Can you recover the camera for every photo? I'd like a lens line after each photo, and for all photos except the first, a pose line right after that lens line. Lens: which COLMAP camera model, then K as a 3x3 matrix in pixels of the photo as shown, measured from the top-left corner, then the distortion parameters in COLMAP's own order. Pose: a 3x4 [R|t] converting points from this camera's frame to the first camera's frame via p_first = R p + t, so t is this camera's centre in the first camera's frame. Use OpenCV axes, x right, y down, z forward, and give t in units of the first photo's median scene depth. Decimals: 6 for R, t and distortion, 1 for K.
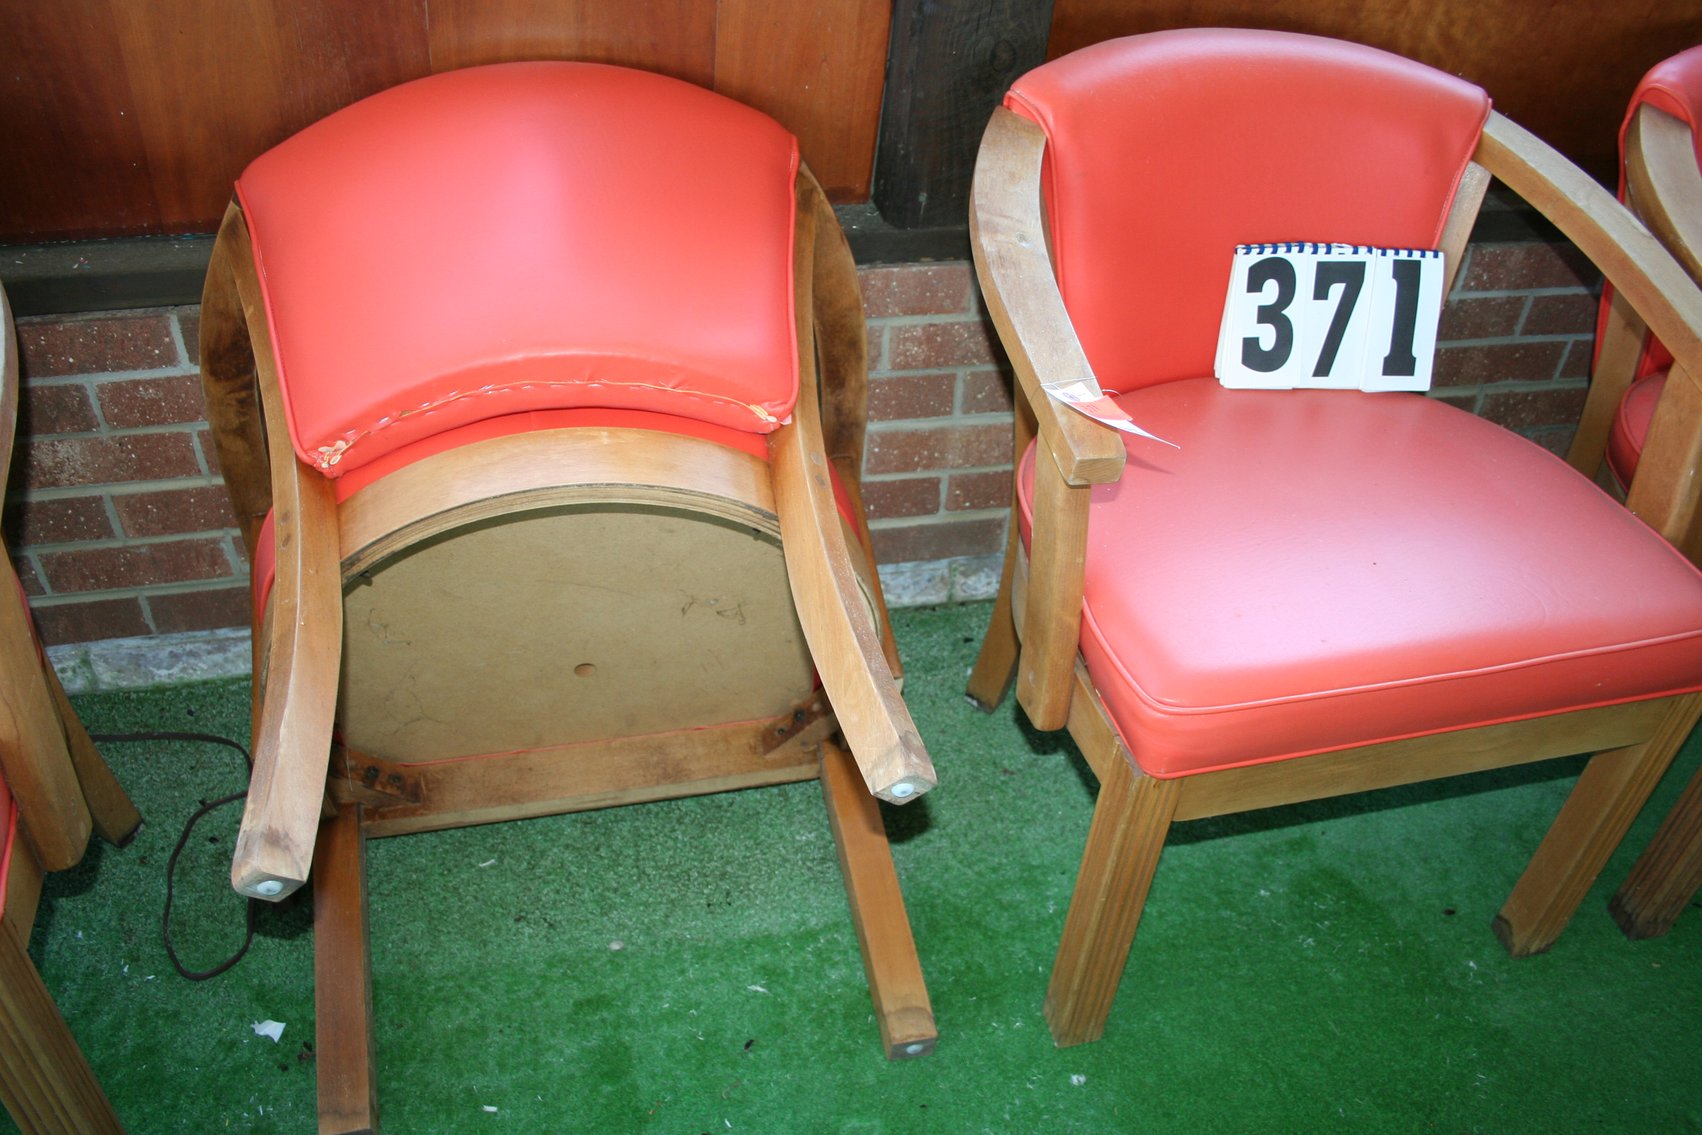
lens RADIAL K [[1438.7, 0, 839.7], [0, 1438.7, 609.7], [0, 0, 1]] dist [-0.140441, 0.104542]
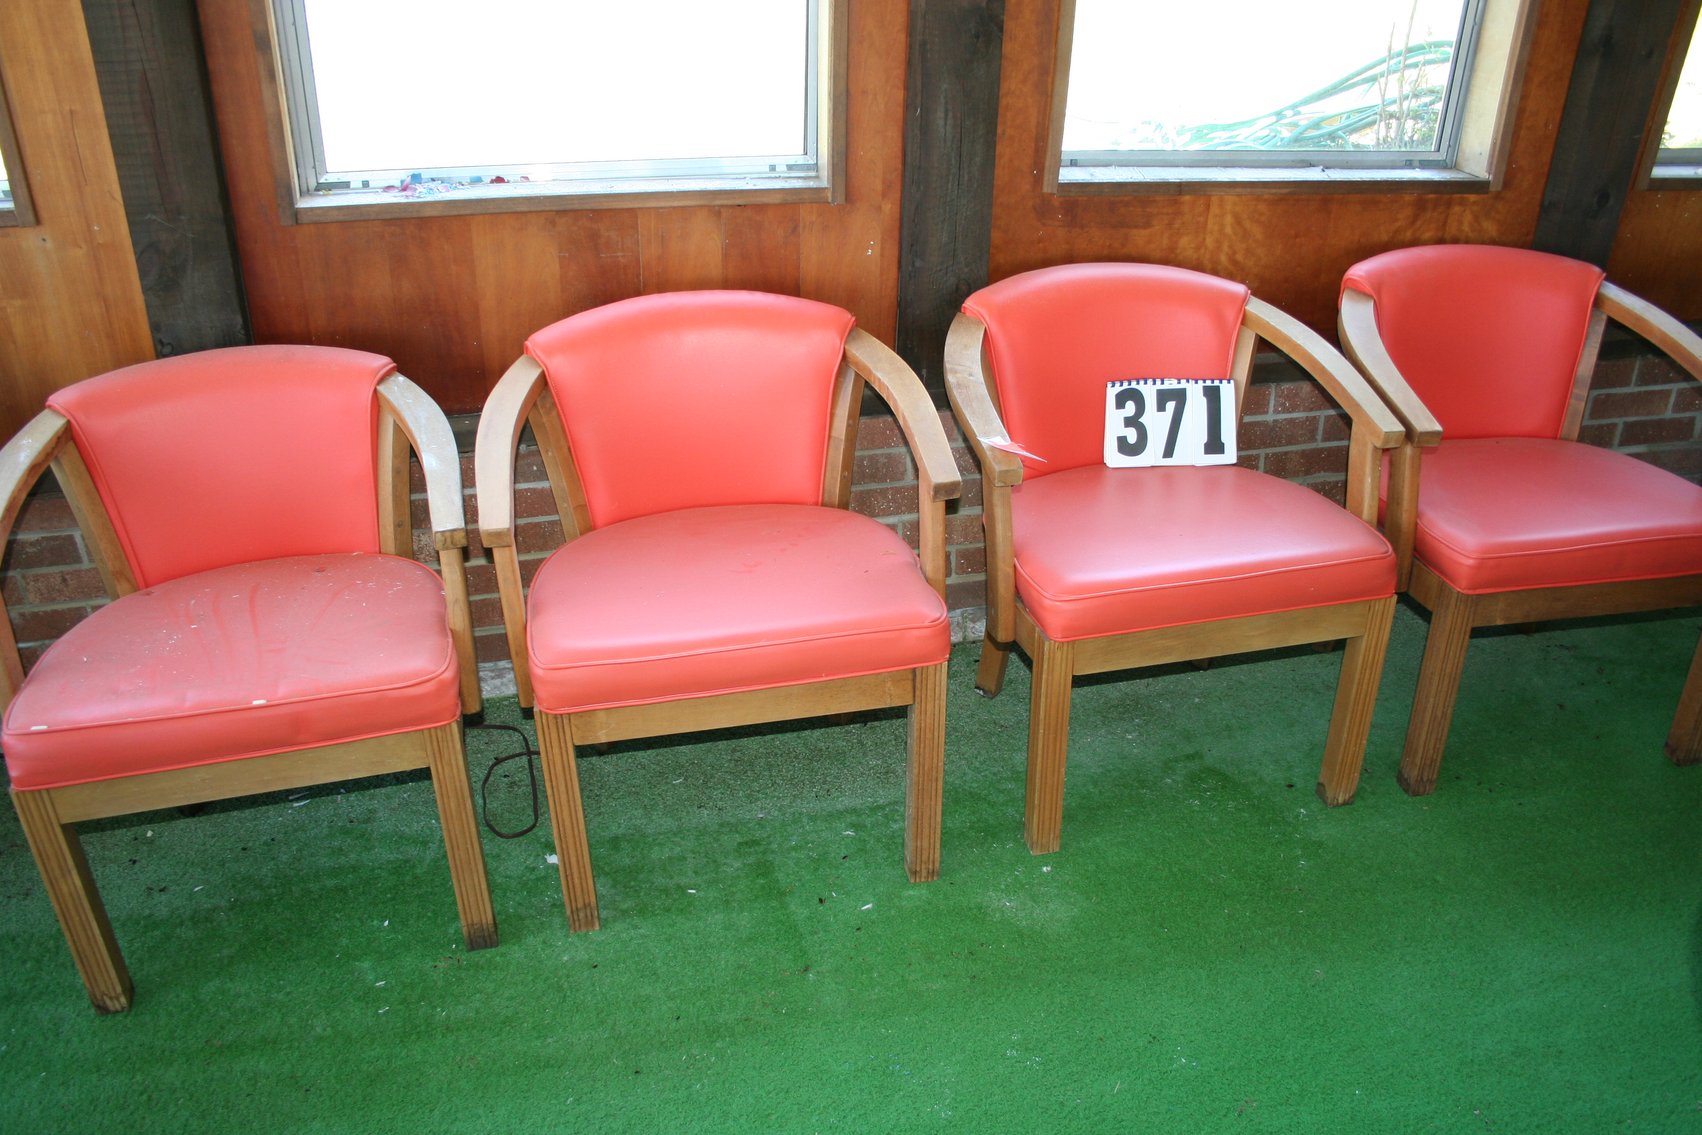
lens RADIAL K [[1434.0, 0, 852.5], [0, 1434.0, 602.0], [0, 0, 1]] dist [-0.149539, 0.124351]
pose [[0.997629, -0.057310, -0.038117, 0.023674], [0.048426, 0.977984, -0.202984, 0.331108], [0.048911, 0.200657, 0.978440, -0.639081]]
